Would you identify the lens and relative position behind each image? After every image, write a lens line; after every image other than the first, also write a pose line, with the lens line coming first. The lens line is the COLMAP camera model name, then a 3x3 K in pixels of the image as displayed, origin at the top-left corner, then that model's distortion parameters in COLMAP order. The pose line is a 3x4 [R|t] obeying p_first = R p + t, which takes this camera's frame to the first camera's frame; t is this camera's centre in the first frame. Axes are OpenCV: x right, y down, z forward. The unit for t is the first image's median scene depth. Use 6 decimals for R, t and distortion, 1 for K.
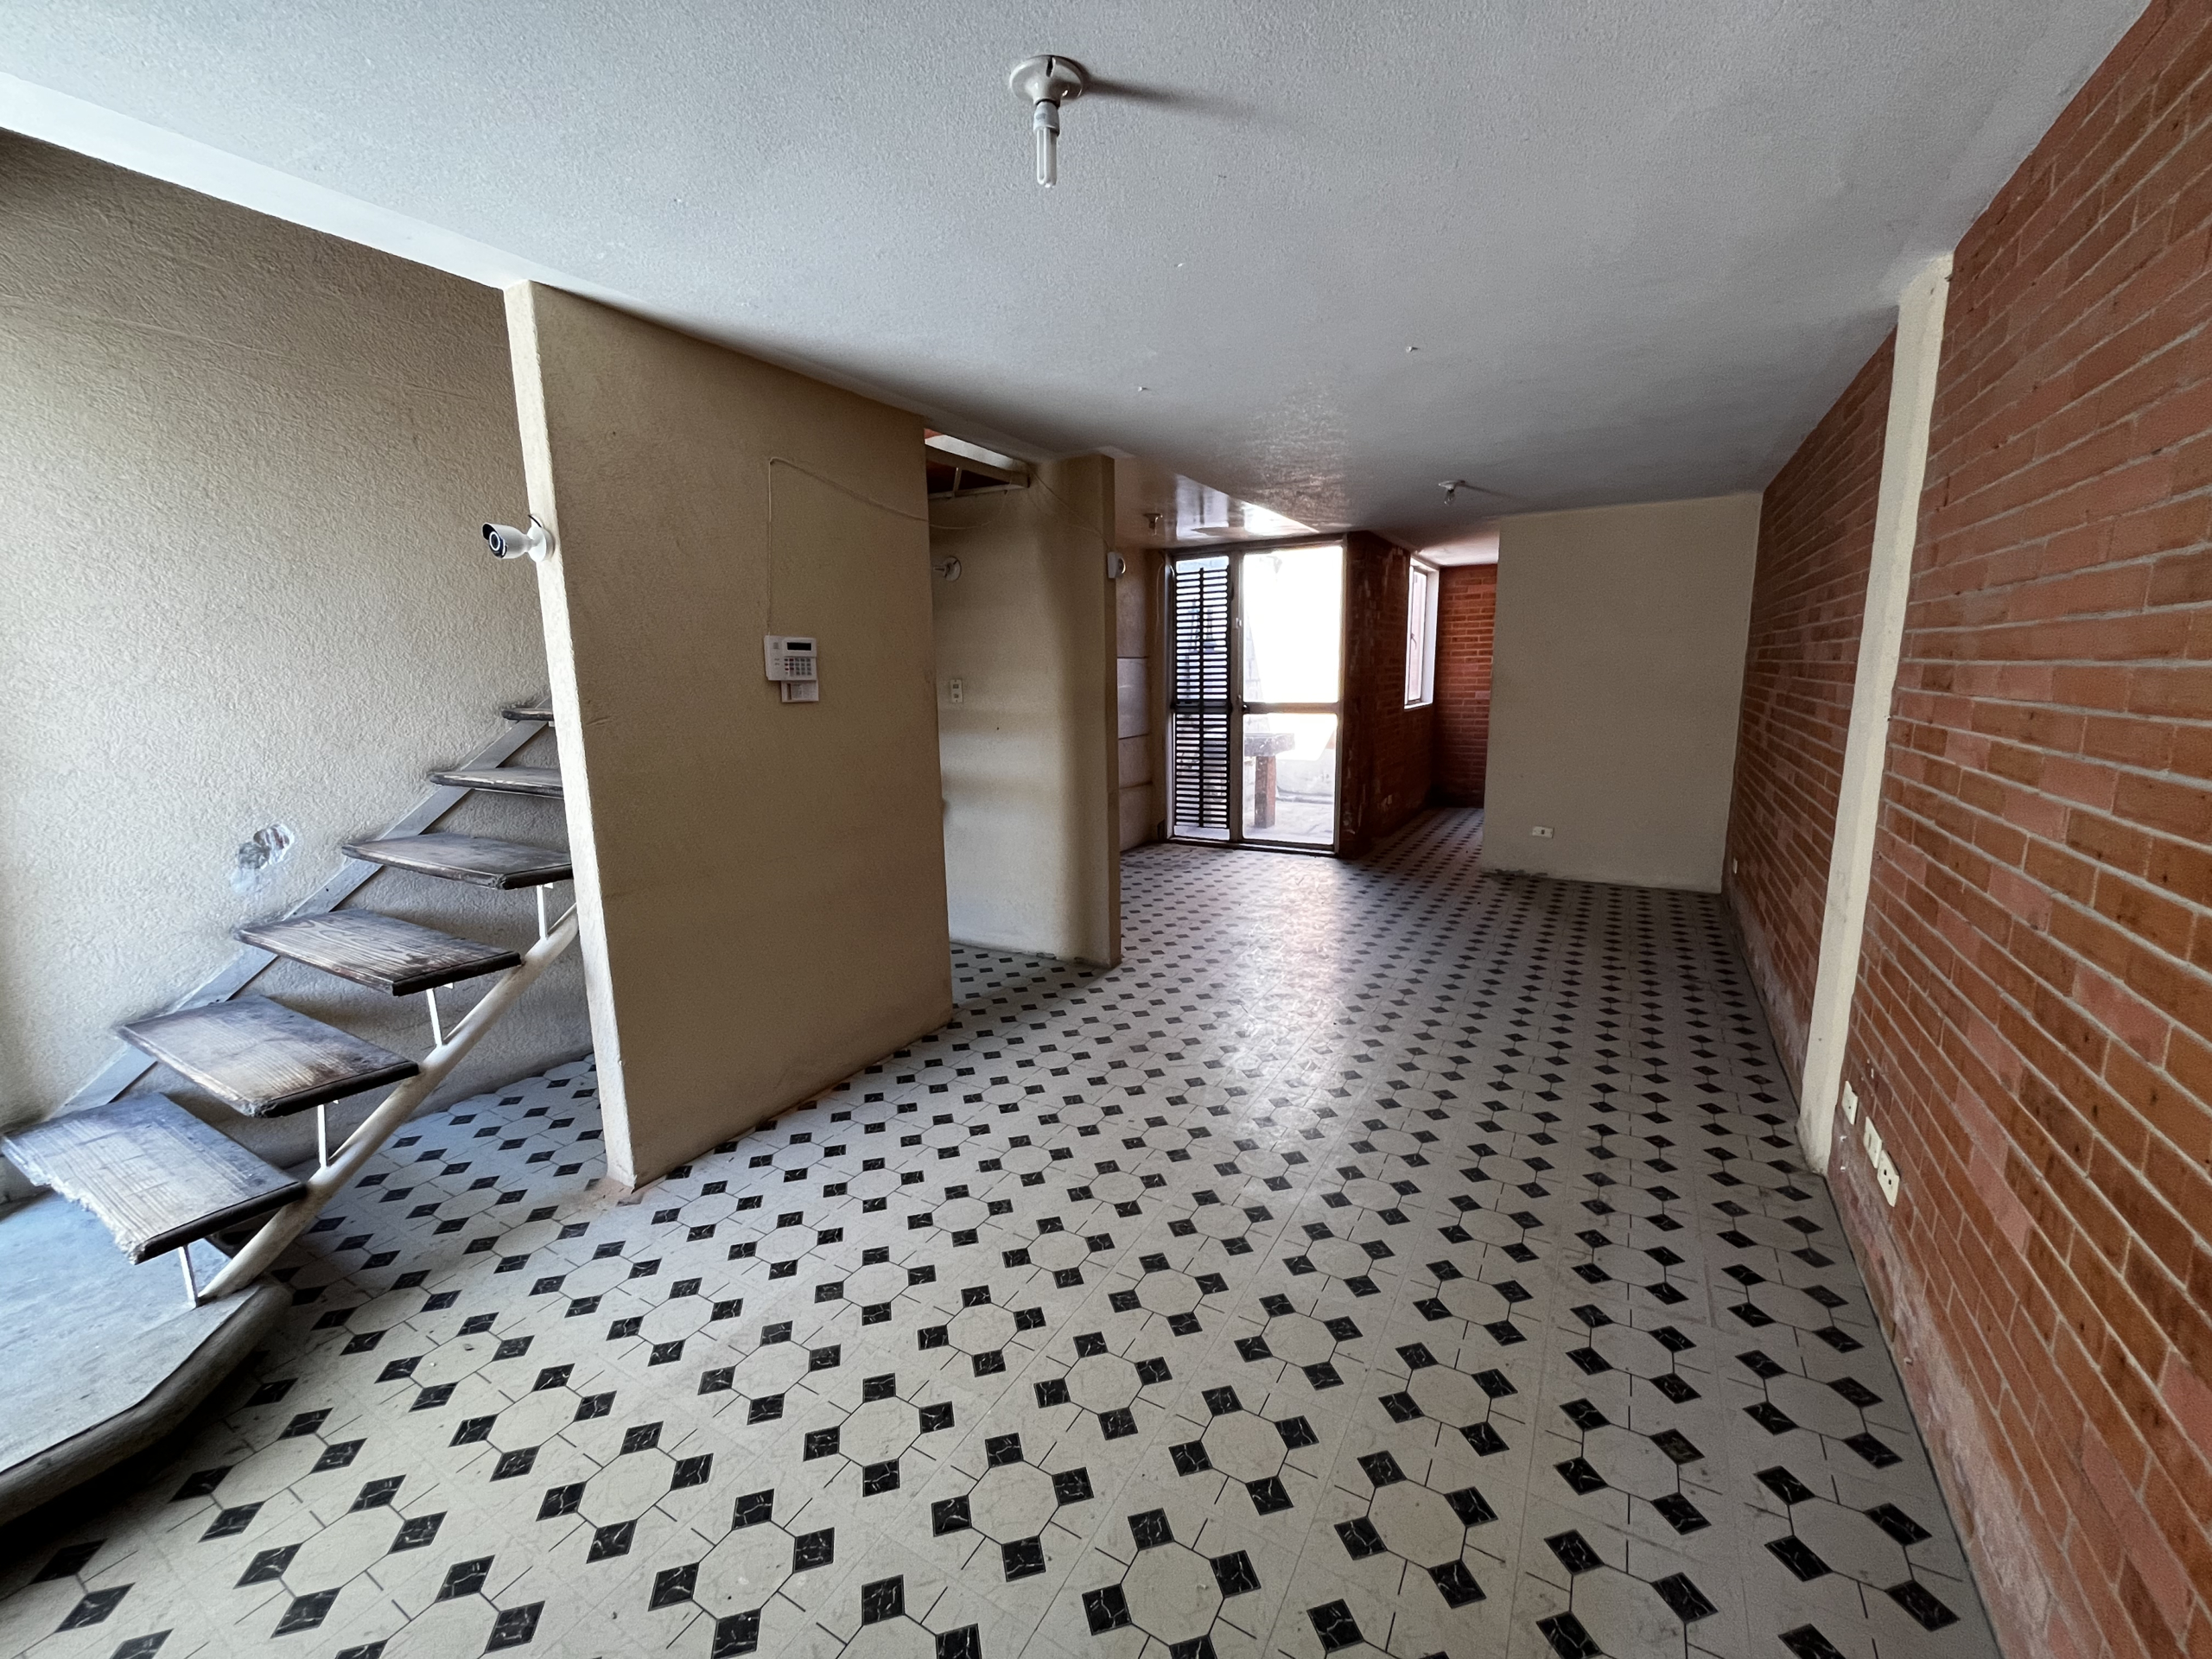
lens RADIAL K [[889.5, 0, 1108.9], [0, 889.5, 828.6], [0, 0, 1]] dist [0.014699, -0.000460]
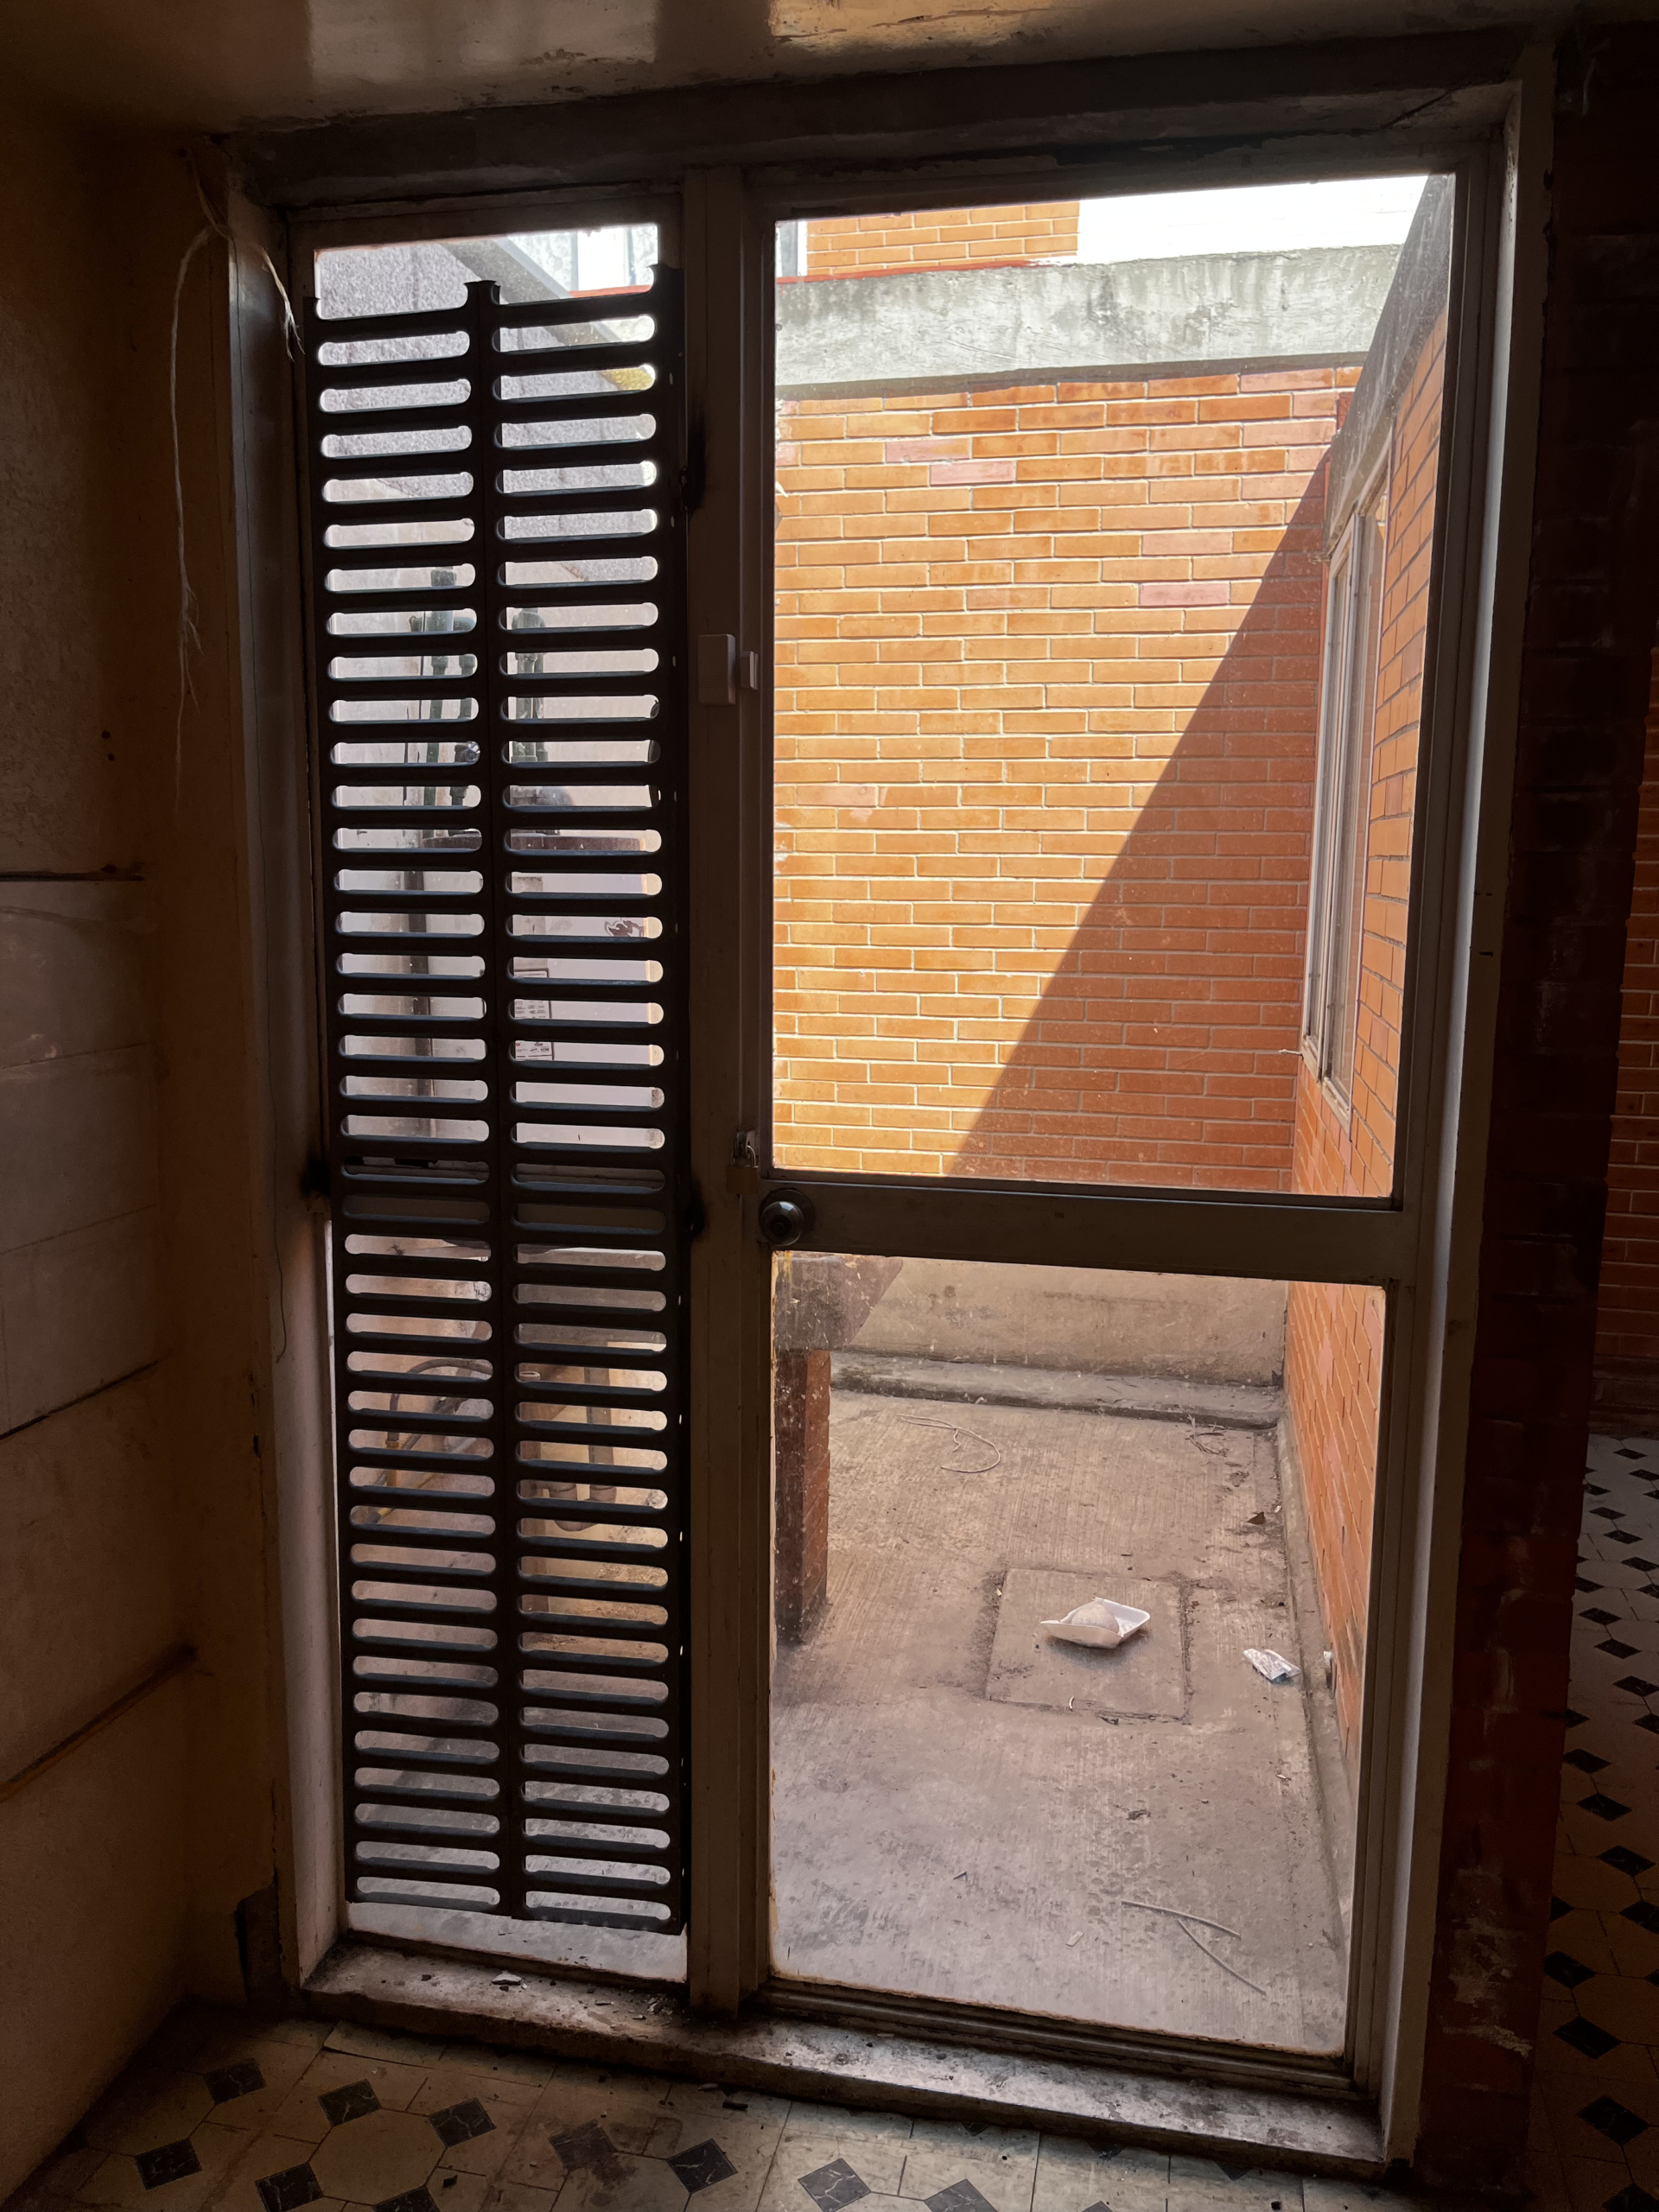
lens RADIAL K [[1690.1, 0, 832.5], [0, 1690.1, 1113.0], [0, 0, 1]] dist [0.057945, -0.080092]
pose [[0.949589, -0.014492, 0.313163, 0.066044], [0.030225, 0.998510, -0.045441, -0.136588], [-0.312038, 0.052616, 0.948612, 0.698554]]
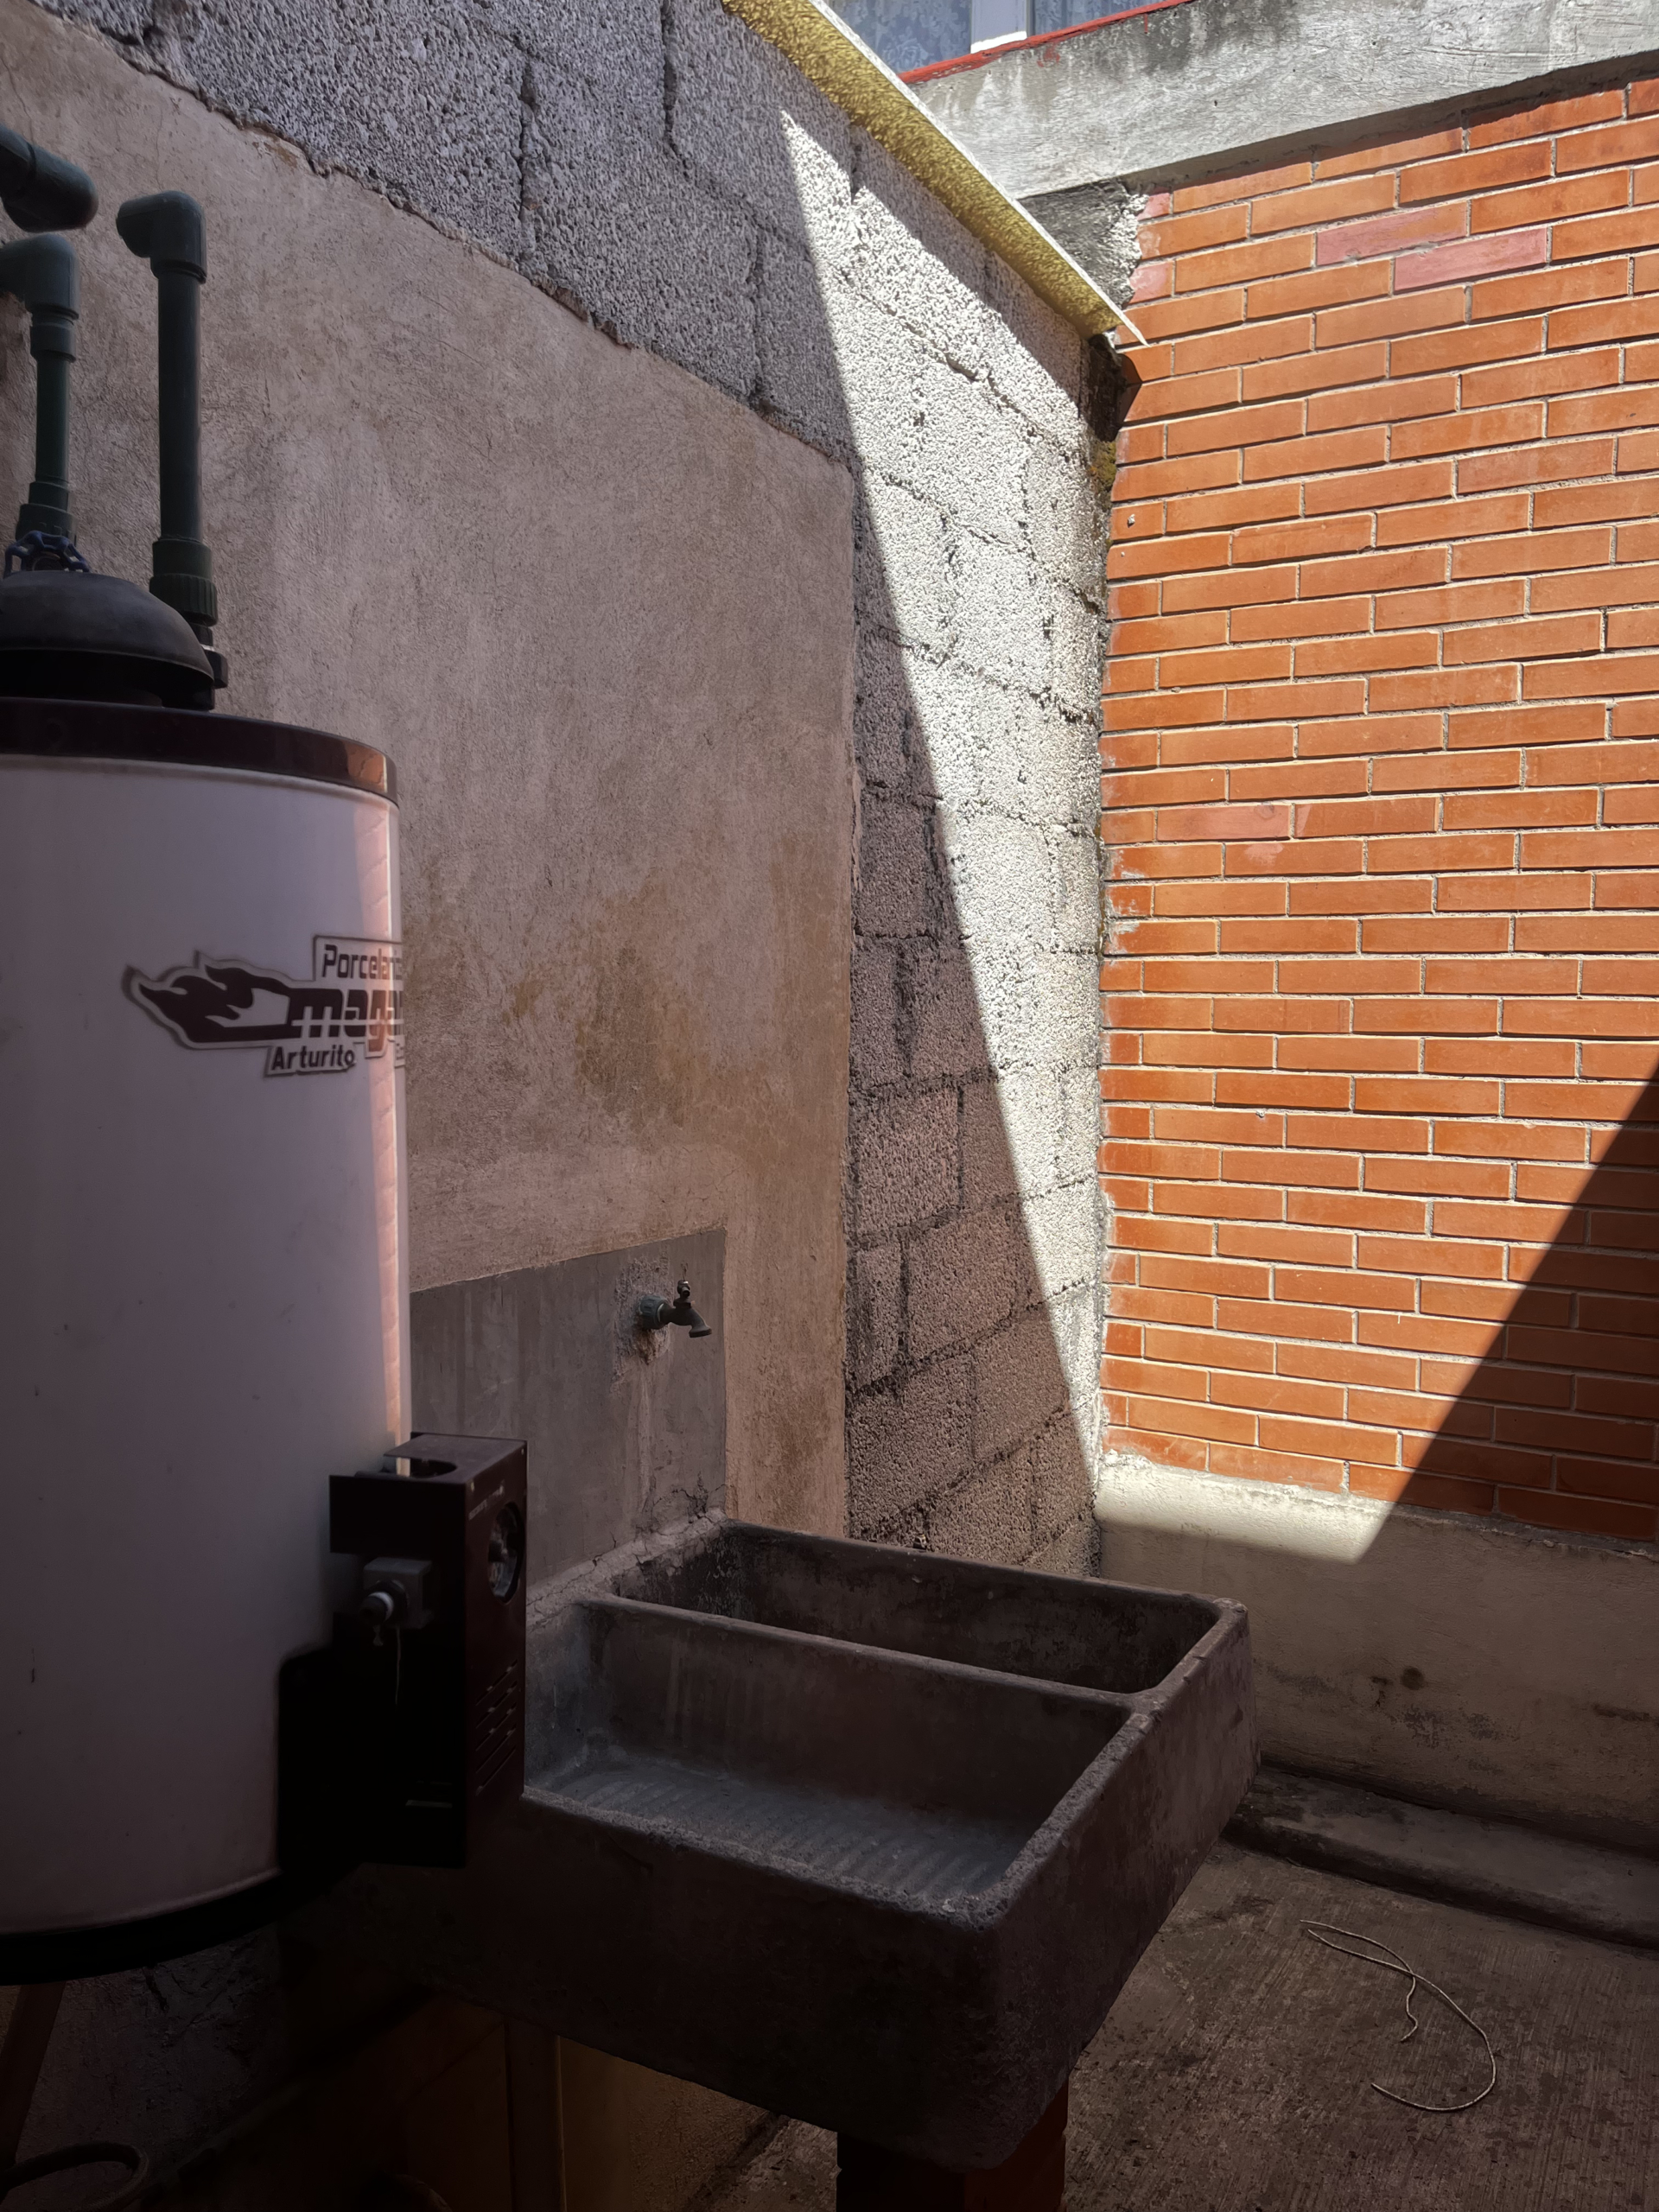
lens RADIAL K [[1690.1, 0, 825.1], [0, 1690.1, 1103.9], [0, 0, 1]] dist [0.057945, -0.080092]
pose [[0.999626, 0.022697, 0.015276, 0.113362], [-0.020827, 0.993370, -0.113057, -0.153813], [-0.017741, 0.112697, 0.993471, 0.796424]]
